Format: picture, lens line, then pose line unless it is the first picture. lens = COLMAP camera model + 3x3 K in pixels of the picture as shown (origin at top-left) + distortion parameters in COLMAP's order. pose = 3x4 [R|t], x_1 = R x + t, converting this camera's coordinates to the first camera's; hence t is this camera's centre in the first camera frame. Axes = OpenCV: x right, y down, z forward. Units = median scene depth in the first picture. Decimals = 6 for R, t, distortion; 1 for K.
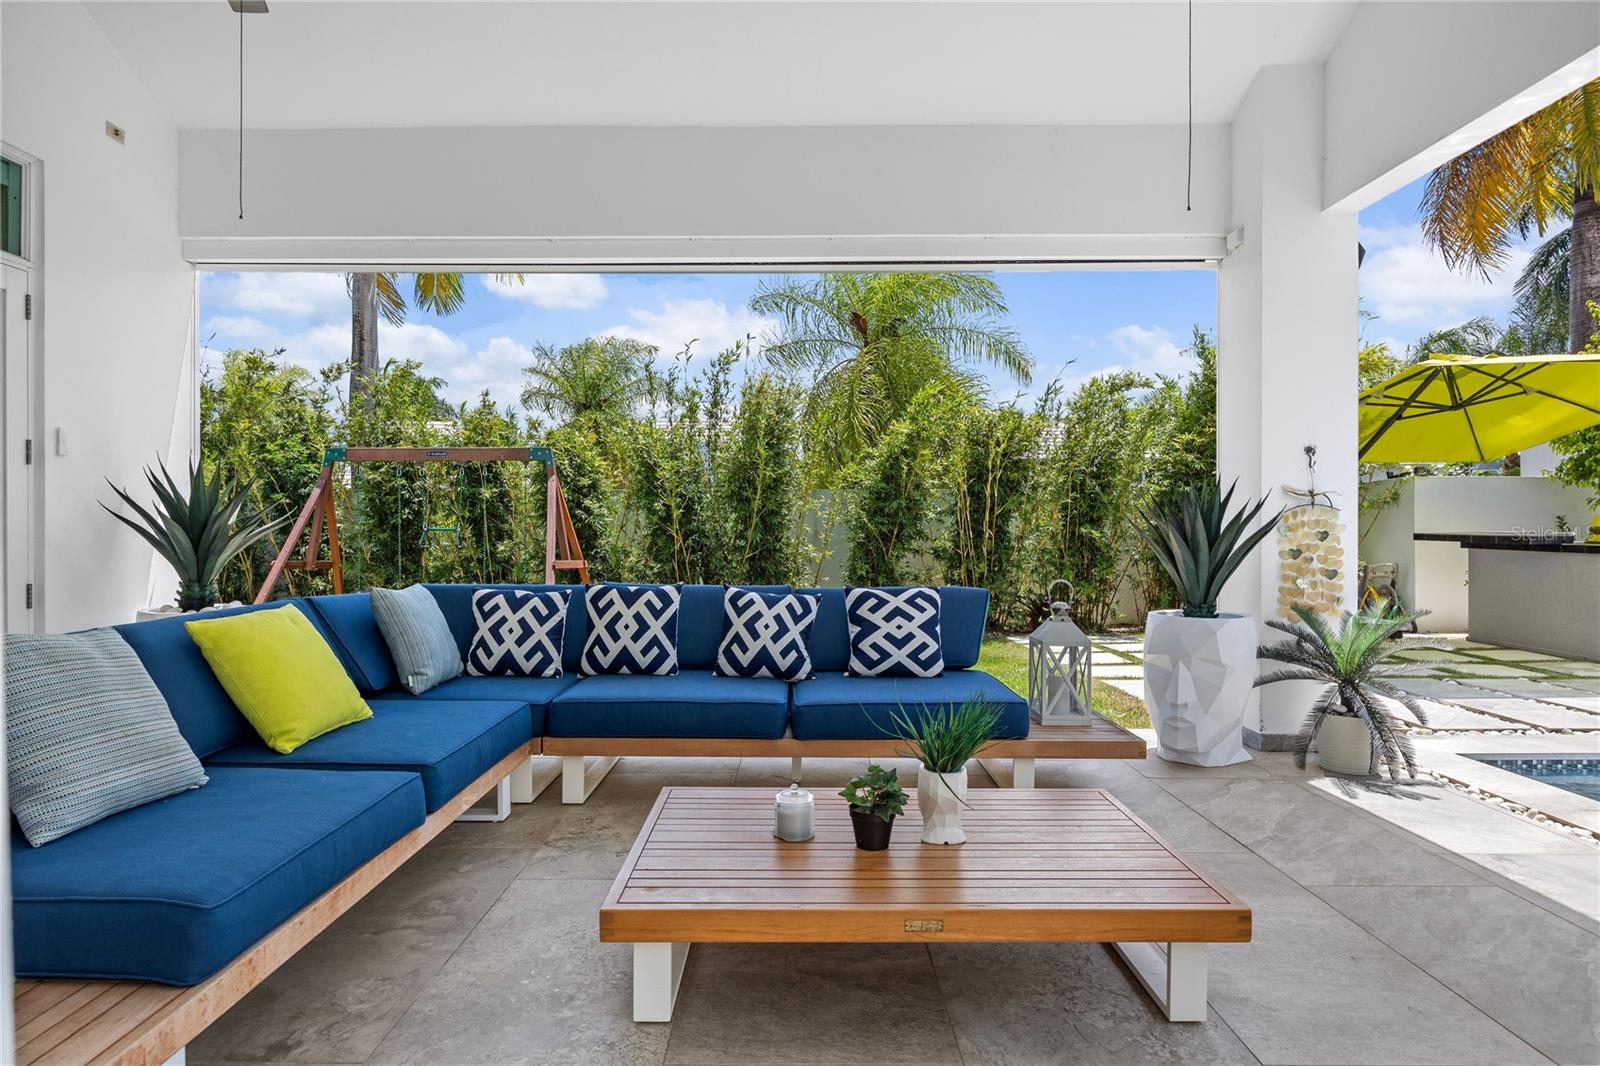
lens RADIAL K [[886.4, 0, 800.0], [0, 886.4, 533.0], [0, 0, 1]] dist [-0.004560, -0.000590]
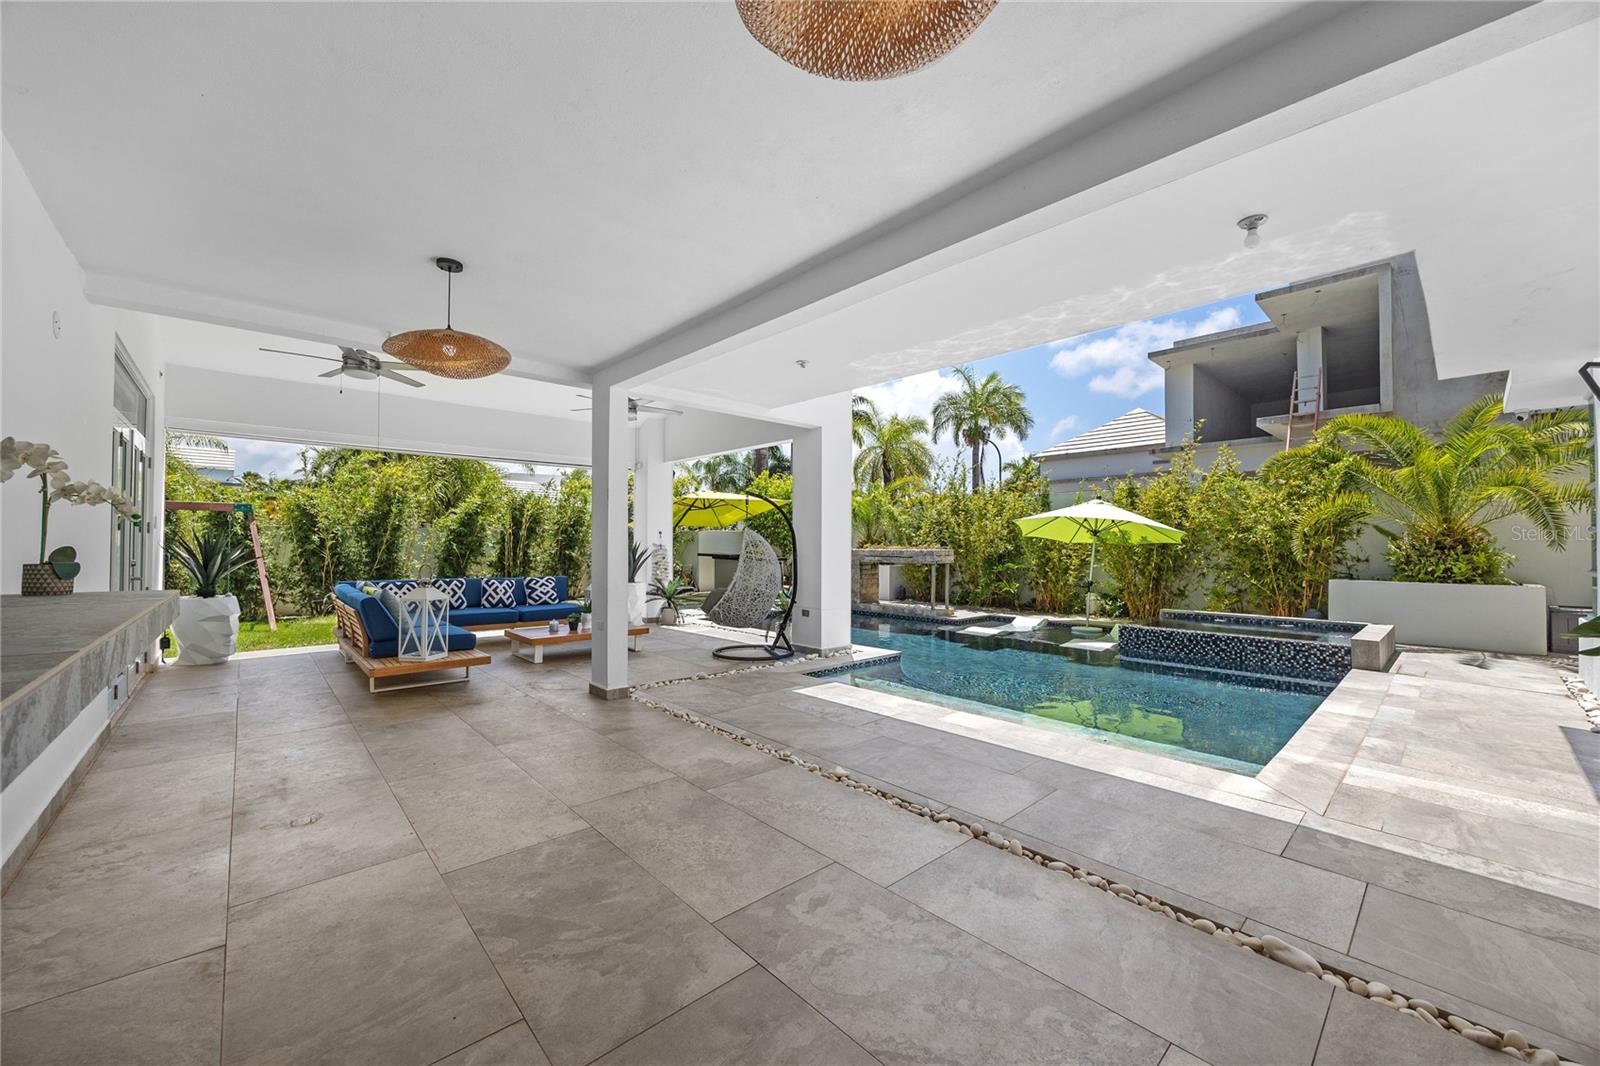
lens RADIAL K [[614.7, 0, 798.9], [0, 614.7, 543.2], [0, 0, 1]] dist [-0.000953, -0.000028]
pose [[0.739729, 0.005977, 0.672879, -0.673445], [-0.003732, 0.999982, -0.004780, -0.048973], [-0.672895, 0.001025, 0.739737, -1.202402]]
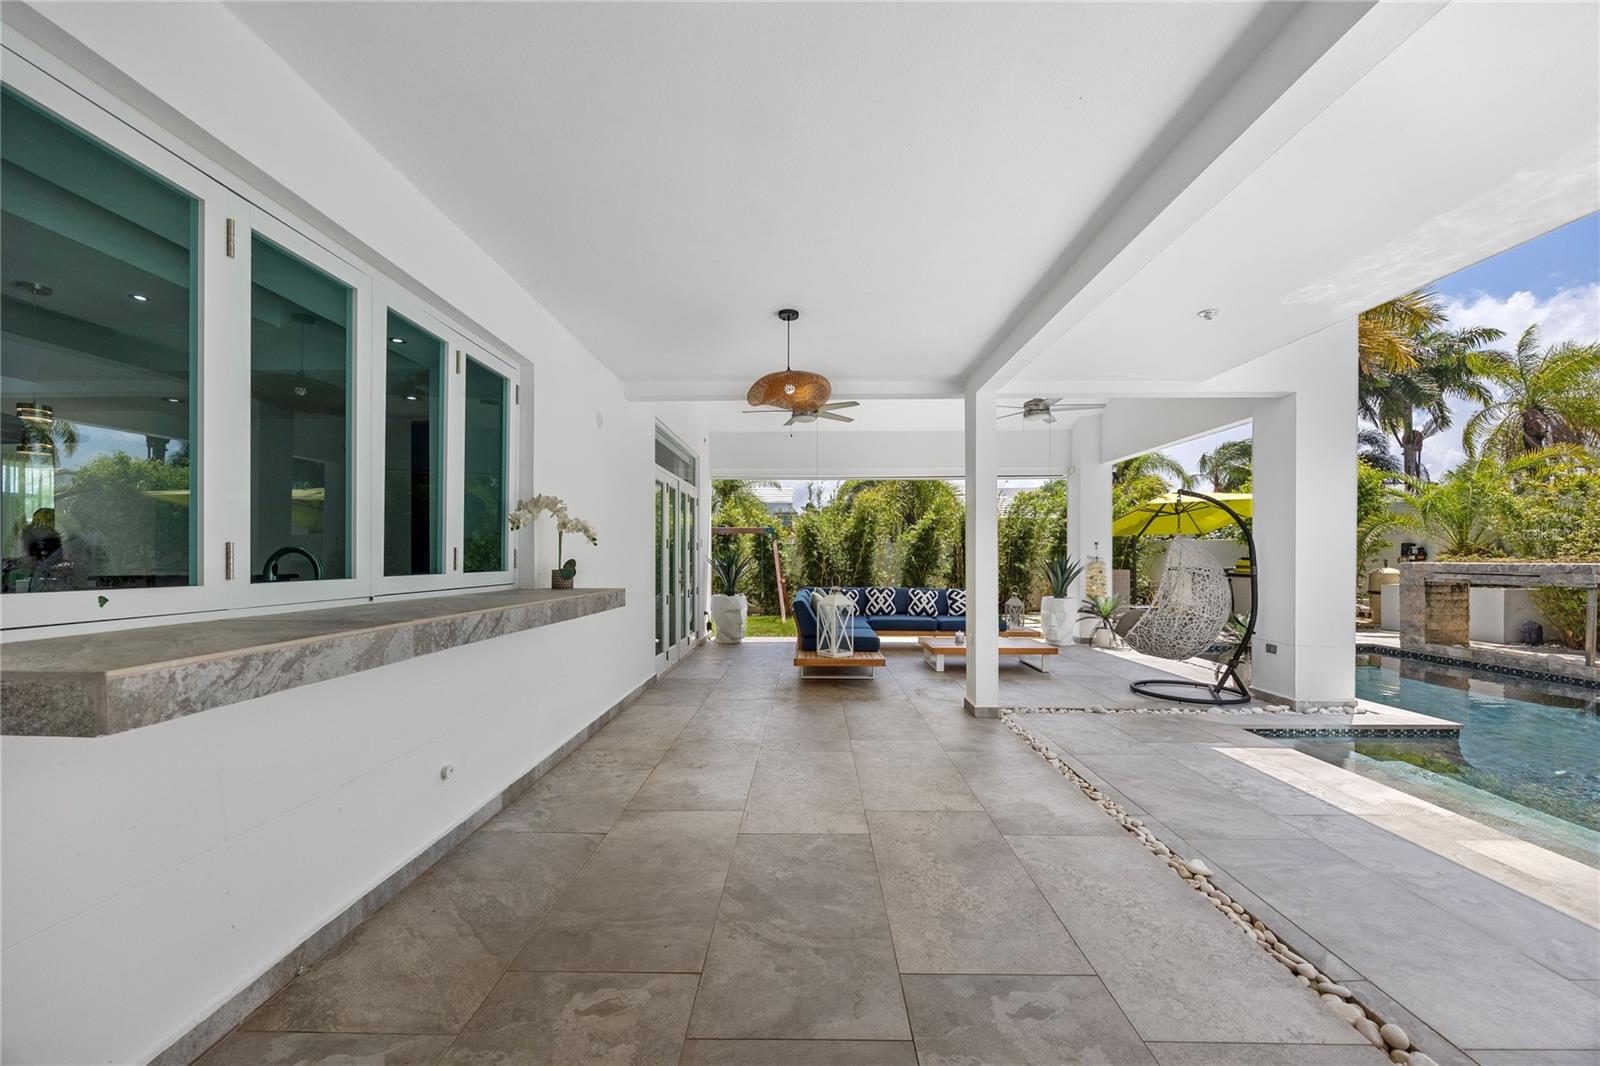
lens RADIAL K [[620.3, 0, 797.1], [0, 620.3, 568.3], [0, 0, 1]] dist [-0.000323, 0.000372]
pose [[0.999835, 0.001412, -0.018123, -0.446108], [-0.001110, 0.999860, 0.016672, -0.048116], [0.018144, -0.016649, 0.999697, -1.239700]]
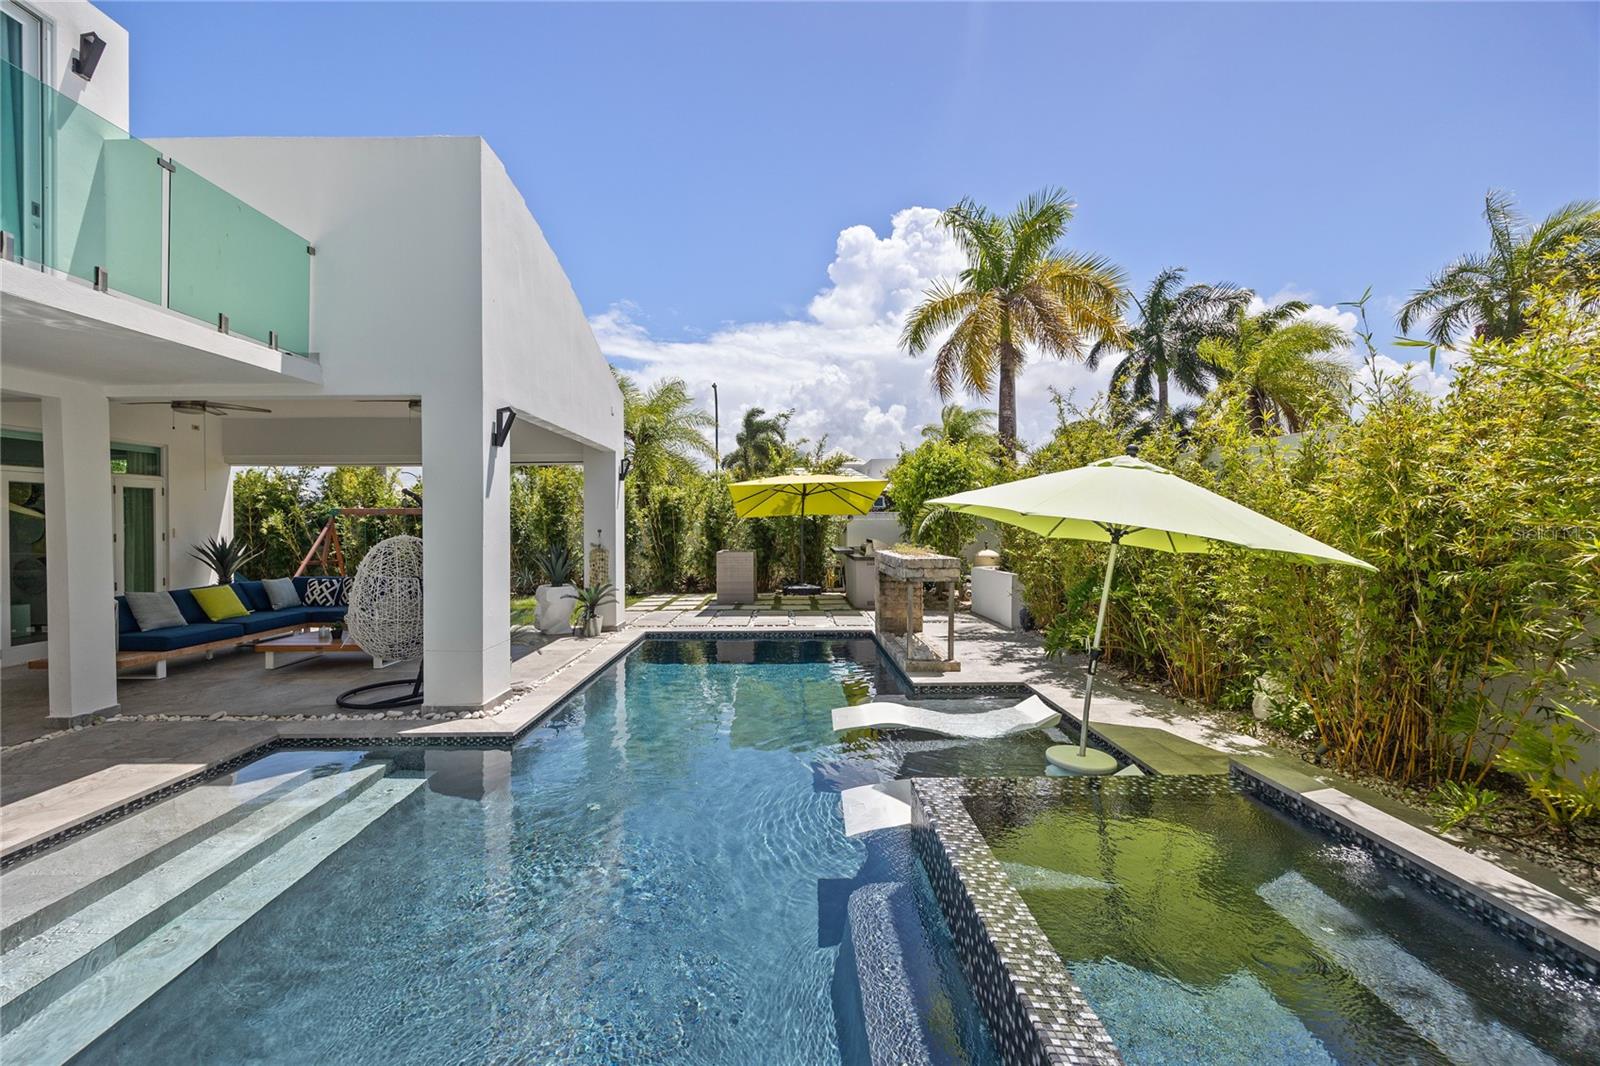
lens RADIAL K [[620.2, 0, 790.5], [0, 620.2, 529.2], [0, 0, 1]] dist [-0.000891, -0.000326]
pose [[0.999967, -0.001642, 0.007959, 1.333716], [0.001595, 0.999981, 0.005935, -0.124424], [-0.007968, -0.005922, 0.999951, -1.224271]]
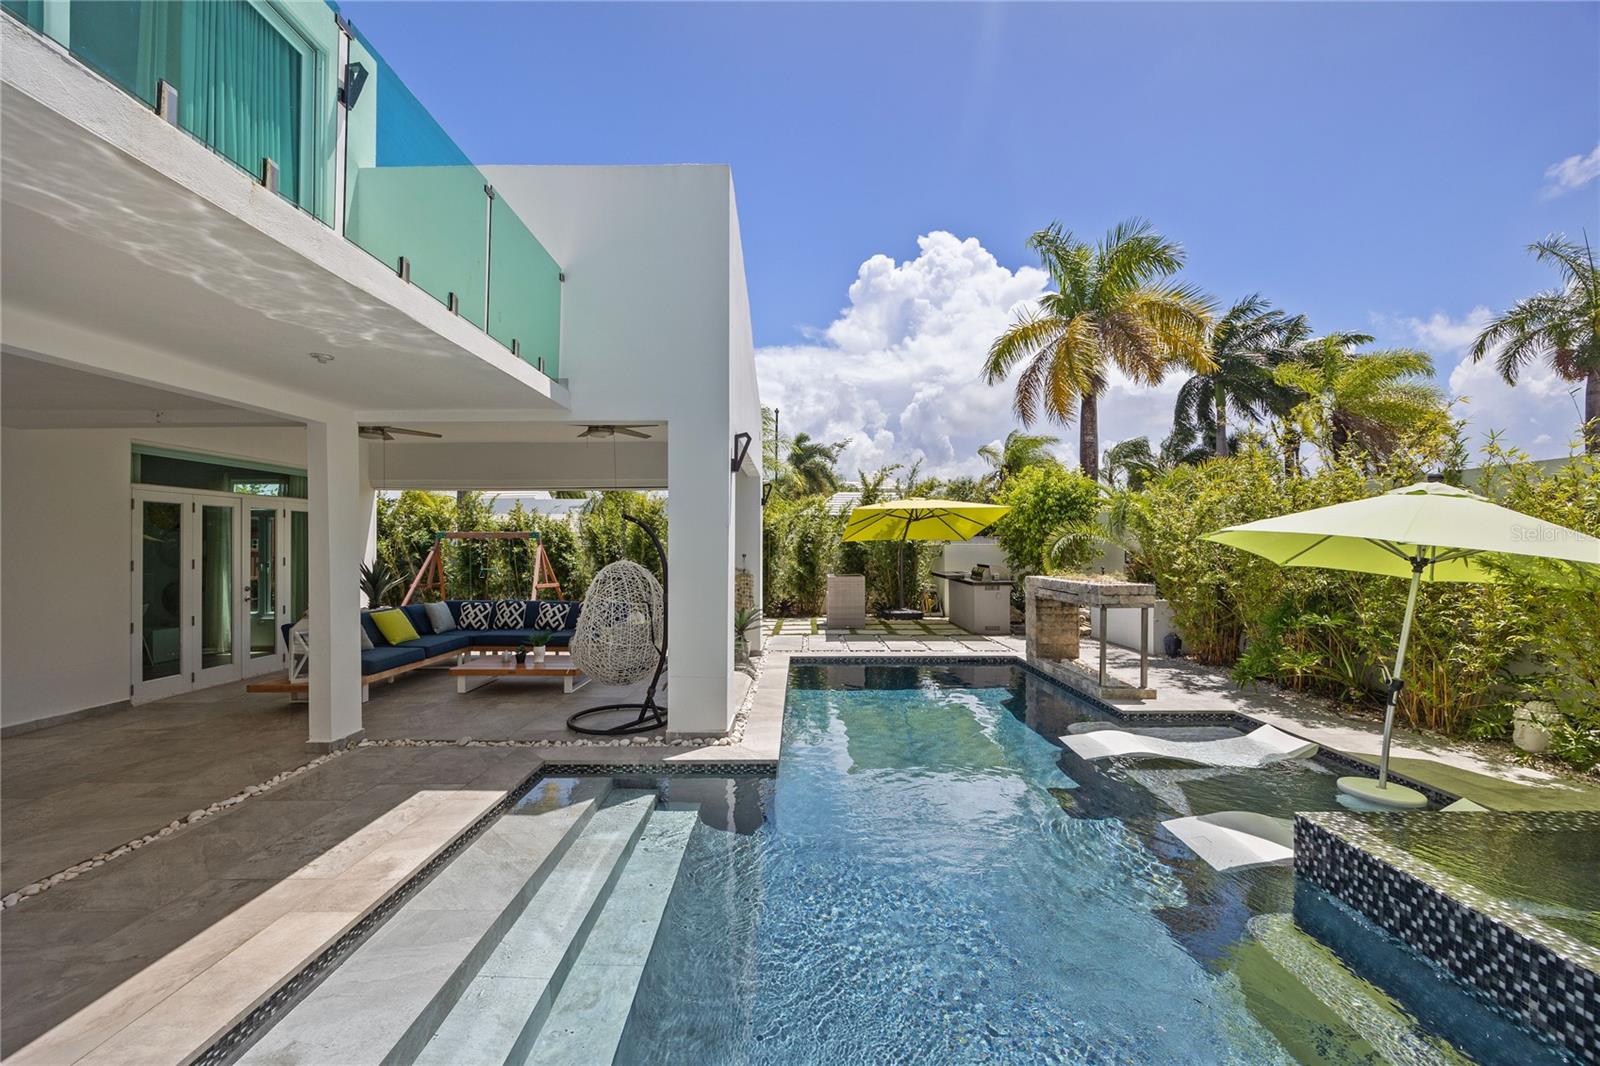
lens RADIAL K [[614.7, 0, 798.9], [0, 614.7, 543.2], [0, 0, 1]] dist [-0.000953, -0.000028]
pose [[0.999998, 0.001680, -0.001260, 0.844127], [-0.001693, 0.999944, -0.010400, -0.127962], [0.001243, 0.010402, 0.999945, -1.204527]]
